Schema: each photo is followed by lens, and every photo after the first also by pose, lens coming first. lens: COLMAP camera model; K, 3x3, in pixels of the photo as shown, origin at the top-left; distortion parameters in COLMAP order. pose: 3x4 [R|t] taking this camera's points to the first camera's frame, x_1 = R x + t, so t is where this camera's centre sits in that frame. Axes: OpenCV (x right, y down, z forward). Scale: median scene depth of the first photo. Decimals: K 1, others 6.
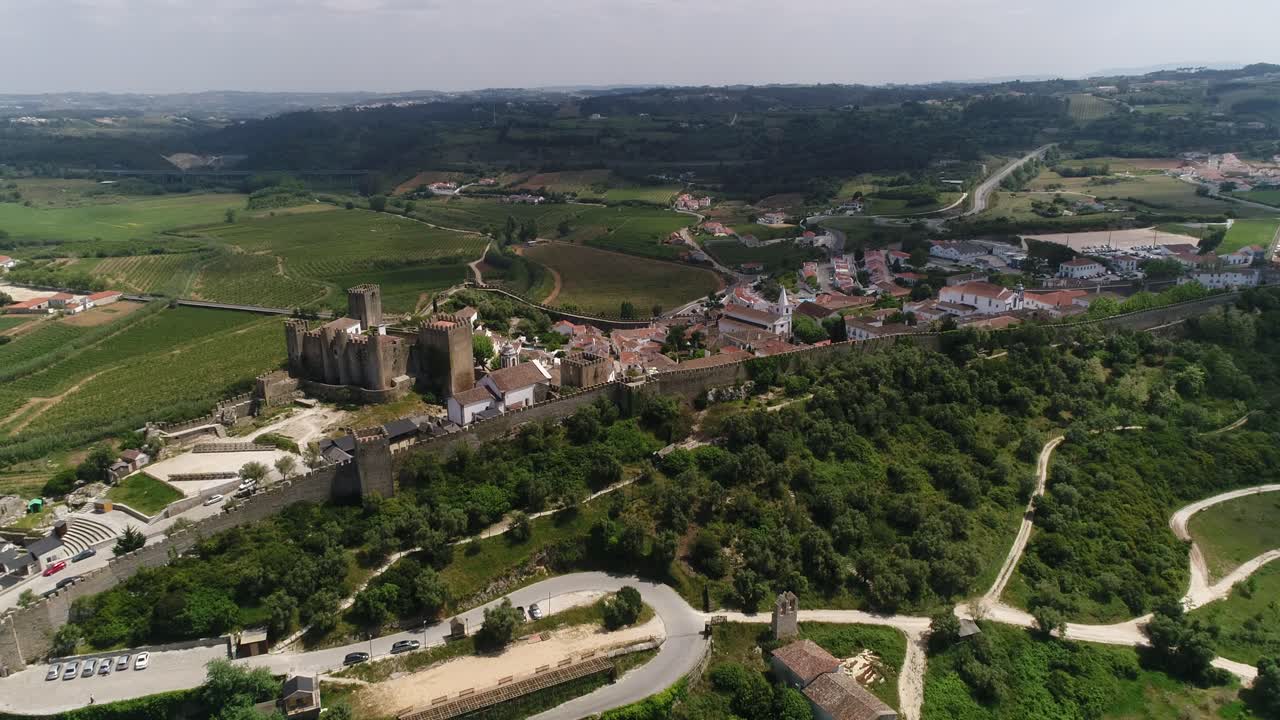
lens RADIAL K [[894.7, 0, 640.0], [0, 894.7, 360.0], [0, 0, 1]] dist [-0.002358, 0.002228]
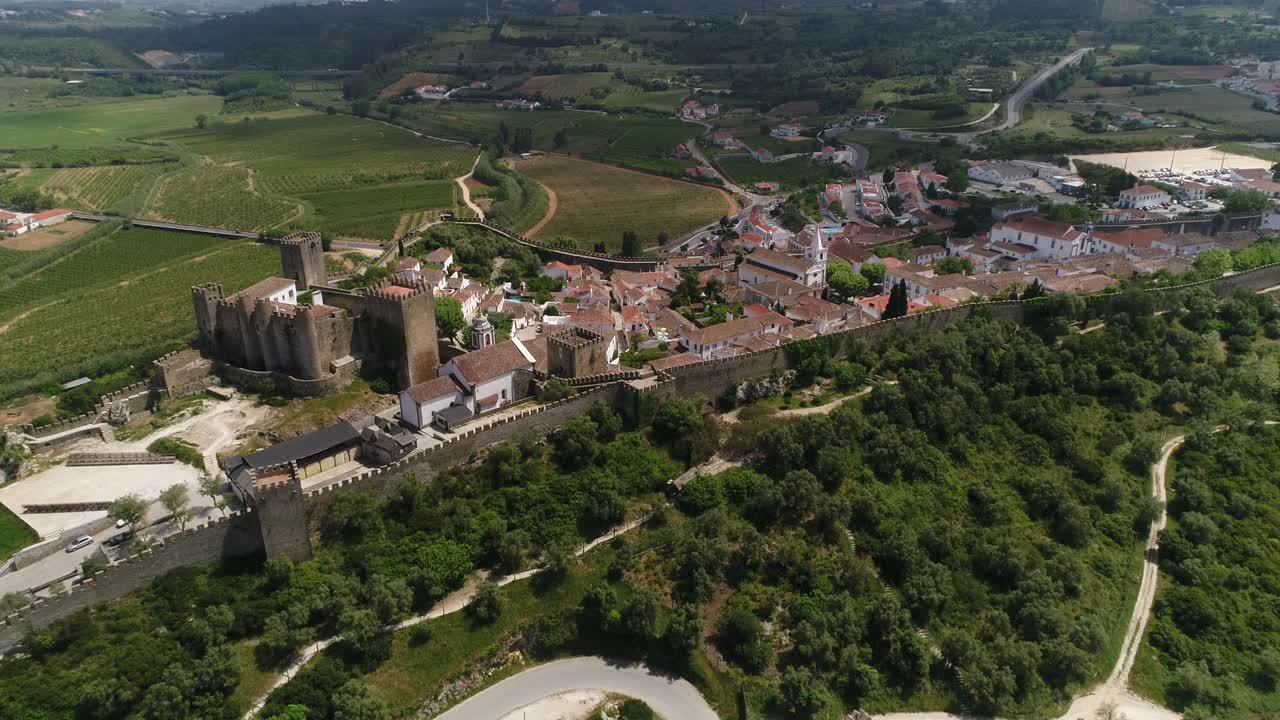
lens RADIAL K [[894.7, 0, 640.0], [0, 894.7, 360.0], [0, 0, 1]] dist [-0.002358, 0.002228]
pose [[0.999966, 0.008244, 0.000943, -0.008006], [-0.008298, 0.994585, 0.103598, -0.060403], [-0.000084, -0.103603, 0.994619, 0.211811]]
